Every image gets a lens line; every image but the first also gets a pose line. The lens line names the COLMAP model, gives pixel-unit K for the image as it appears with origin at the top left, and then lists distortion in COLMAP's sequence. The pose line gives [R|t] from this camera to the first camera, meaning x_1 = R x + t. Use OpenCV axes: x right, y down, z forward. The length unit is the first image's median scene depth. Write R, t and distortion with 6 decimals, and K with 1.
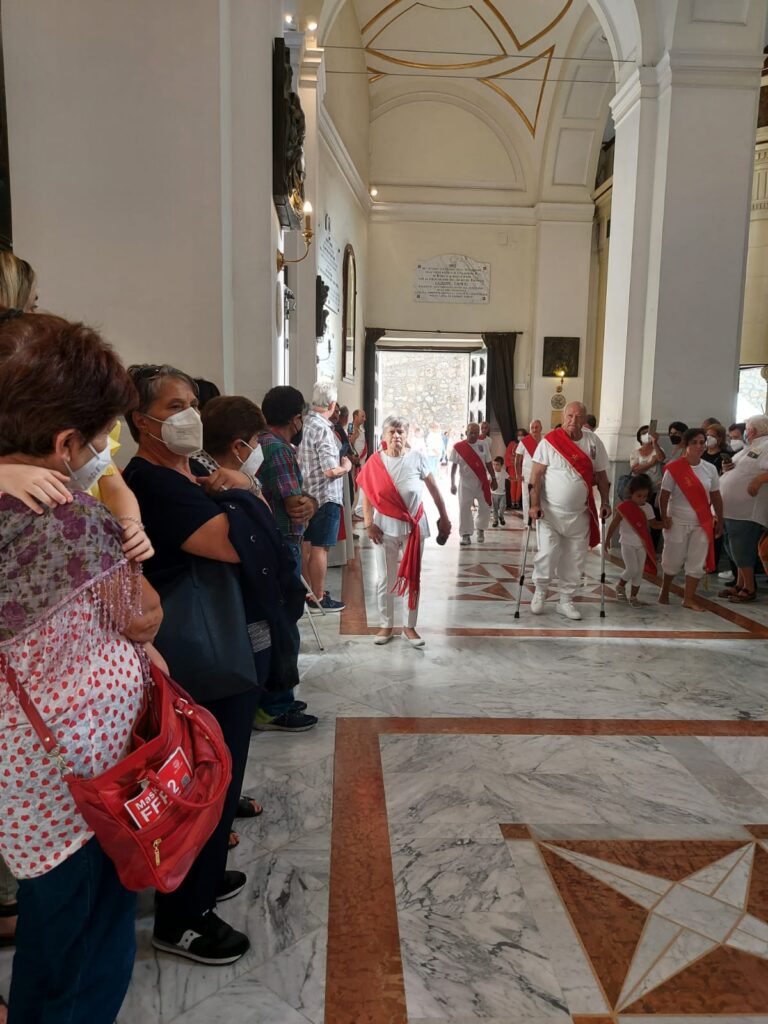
lens RADIAL K [[748.8, 0, 382.2], [0, 748.8, 515.0], [0, 0, 1]] dist [0.061225, -0.059523]
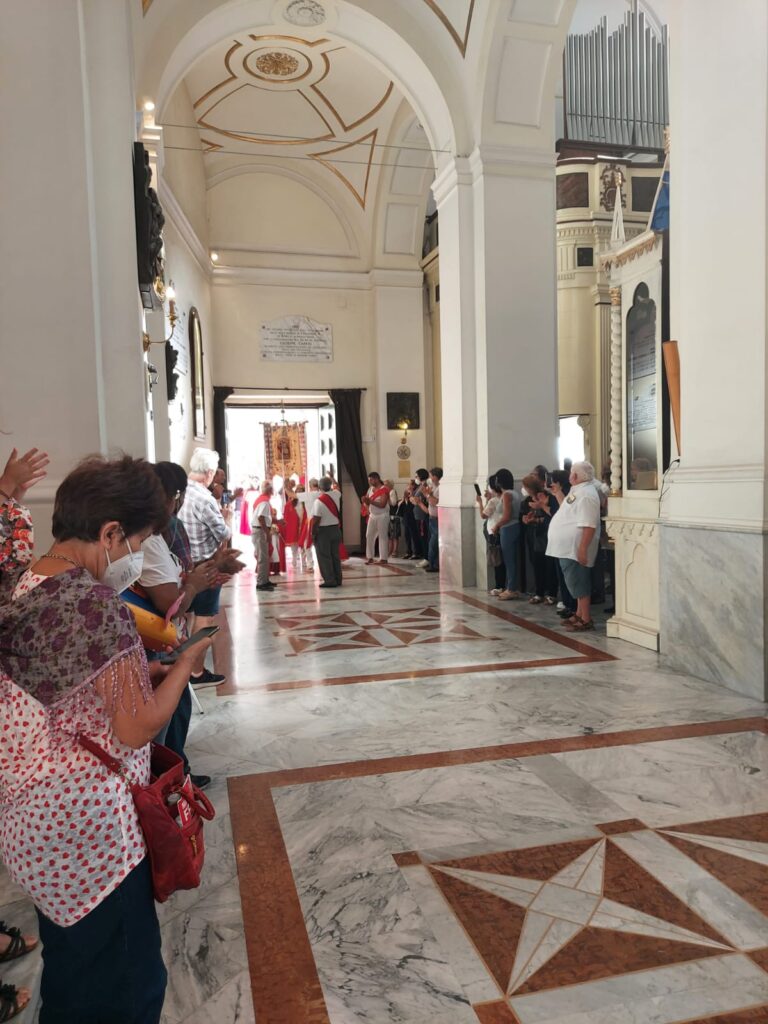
lens RADIAL K [[750.0, 0, 382.0], [0, 750.0, 514.3], [0, 0, 1]] dist [0.054988, -0.053788]
pose [[0.978659, -0.052931, 0.198556, -0.051632], [0.065688, 0.996141, -0.058216, -0.022412], [-0.194708, 0.070016, 0.978359, -0.110489]]
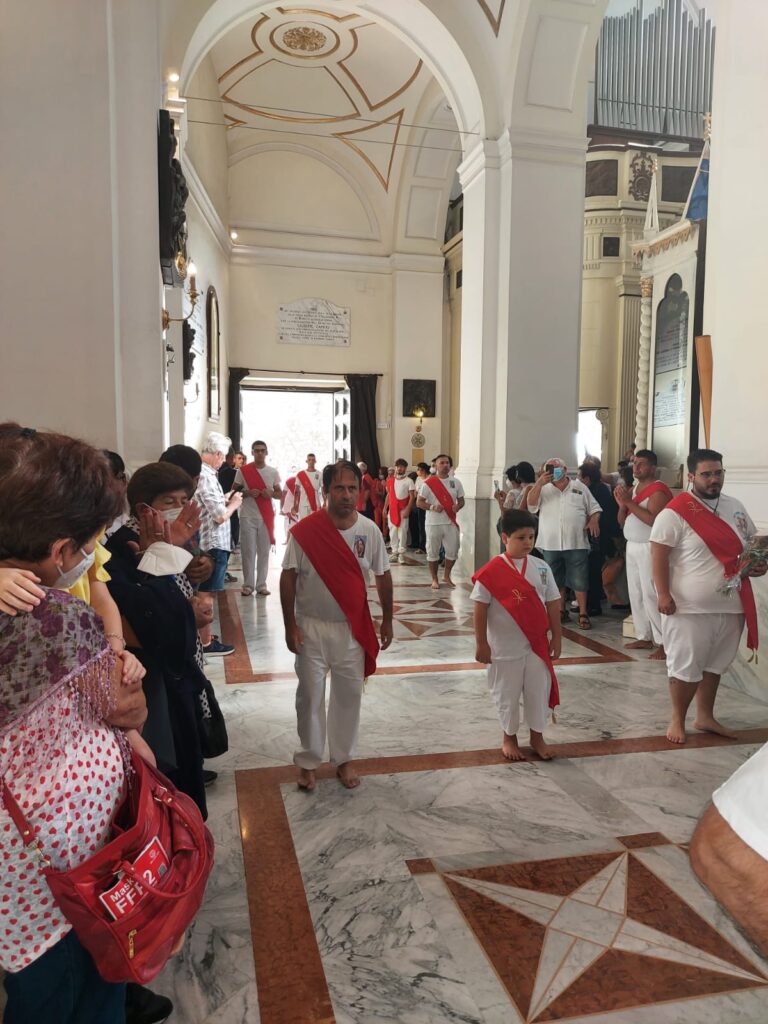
lens RADIAL K [[748.5, 0, 382.6], [0, 748.5, 514.2], [0, 0, 1]] dist [0.059864, -0.057896]
pose [[0.982122, -0.022449, 0.186903, -0.062949], [0.030525, 0.998715, -0.040444, -0.035582], [-0.185755, 0.045426, 0.981546, -0.059297]]
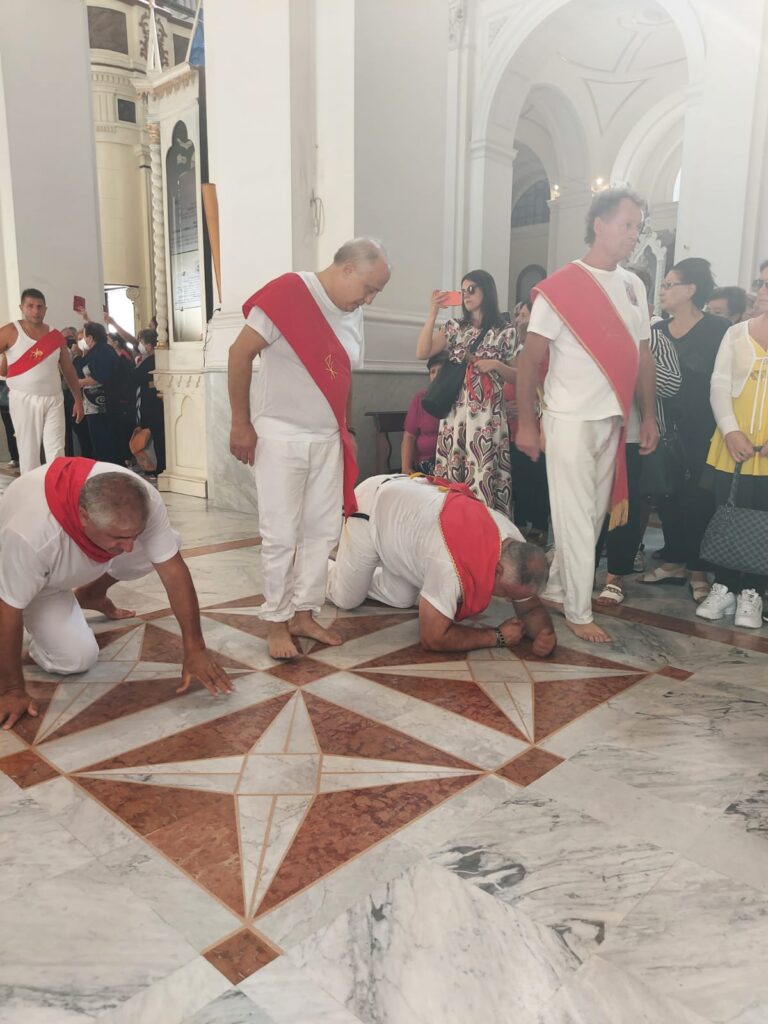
lens RADIAL K [[751.7, 0, 382.7], [0, 751.7, 515.3], [0, 0, 1]] dist [0.059568, -0.058028]
pose [[0.720793, -0.130963, 0.680665, -0.031817], [0.080666, 0.991165, 0.105283, 0.155912], [-0.688440, -0.020981, 0.724990, -0.121853]]
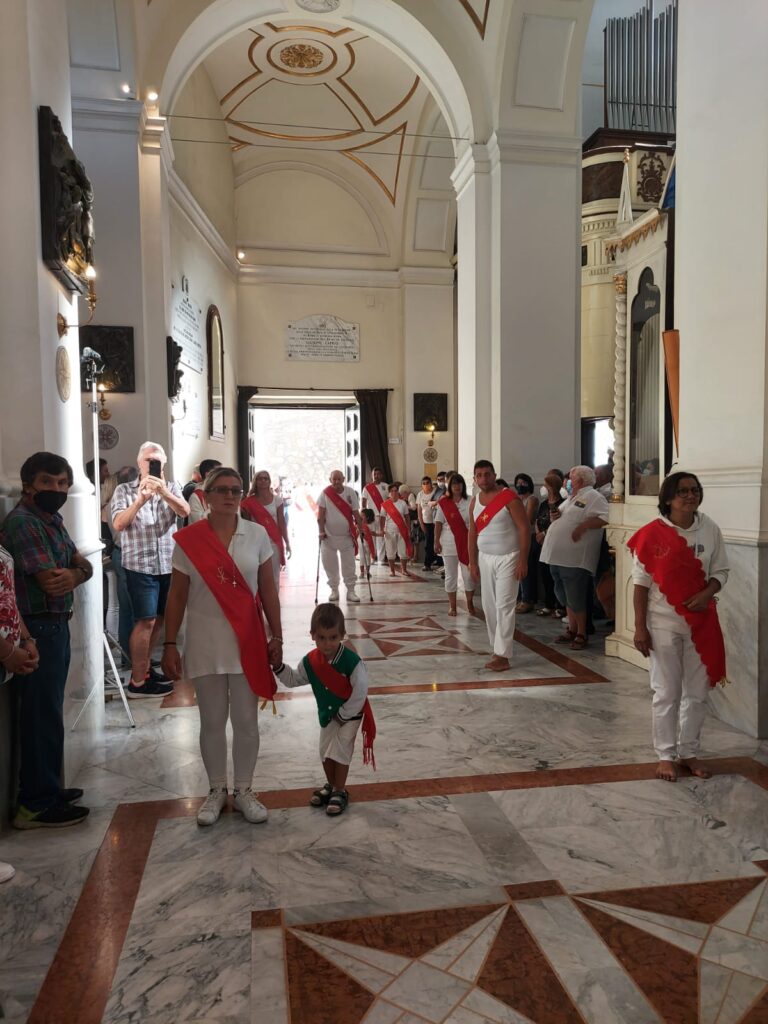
lens RADIAL K [[746.1, 0, 383.4], [0, 746.1, 514.2], [0, 0, 1]] dist [0.058797, -0.051695]
pose [[0.991905, -0.034505, 0.122200, 0.214355], [0.043041, 0.996762, -0.067913, -0.015339], [-0.119461, 0.072623, 0.990179, 0.007997]]
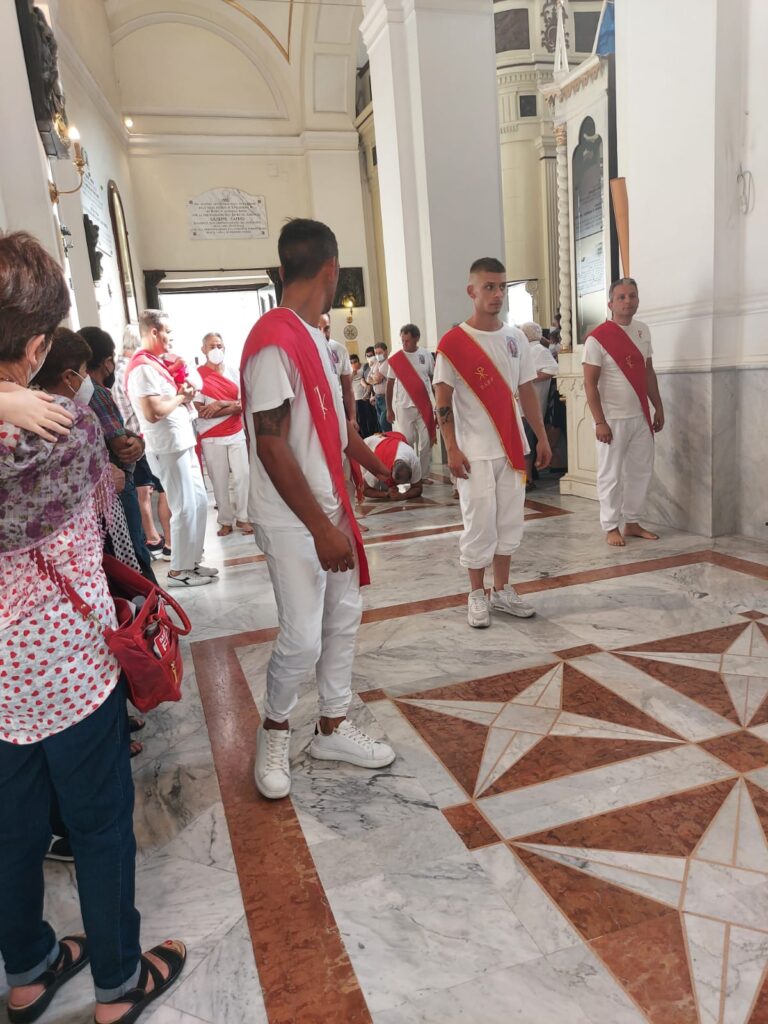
lens RADIAL K [[748.5, 0, 382.6], [0, 748.5, 514.2], [0, 0, 1]] dist [0.059864, -0.057896]
pose [[0.959114, -0.147925, 0.241284, -0.039706], [0.130121, 0.987566, 0.088214, 0.049601], [-0.251333, -0.053212, 0.966437, -0.075707]]
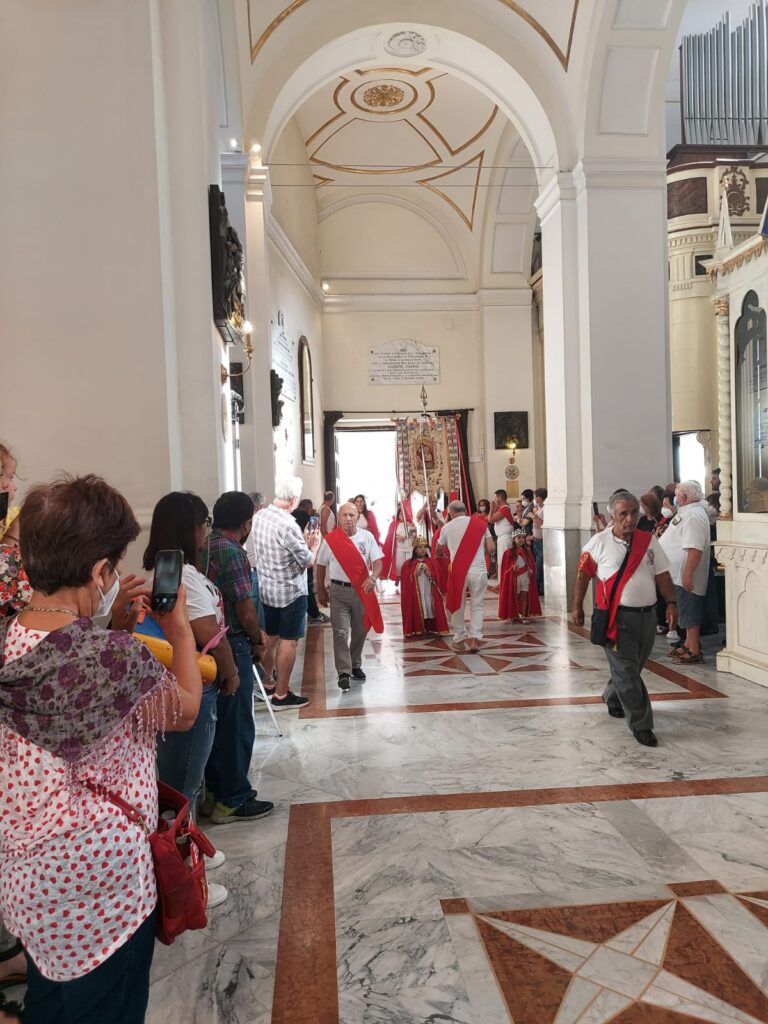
lens RADIAL K [[746.1, 0, 383.4], [0, 746.1, 514.2], [0, 0, 1]] dist [0.058797, -0.051695]
pose [[0.997903, -0.050867, 0.040032, 0.059598], [0.054406, 0.994183, -0.092952, -0.033193], [-0.035070, 0.094935, 0.994866, -0.096994]]
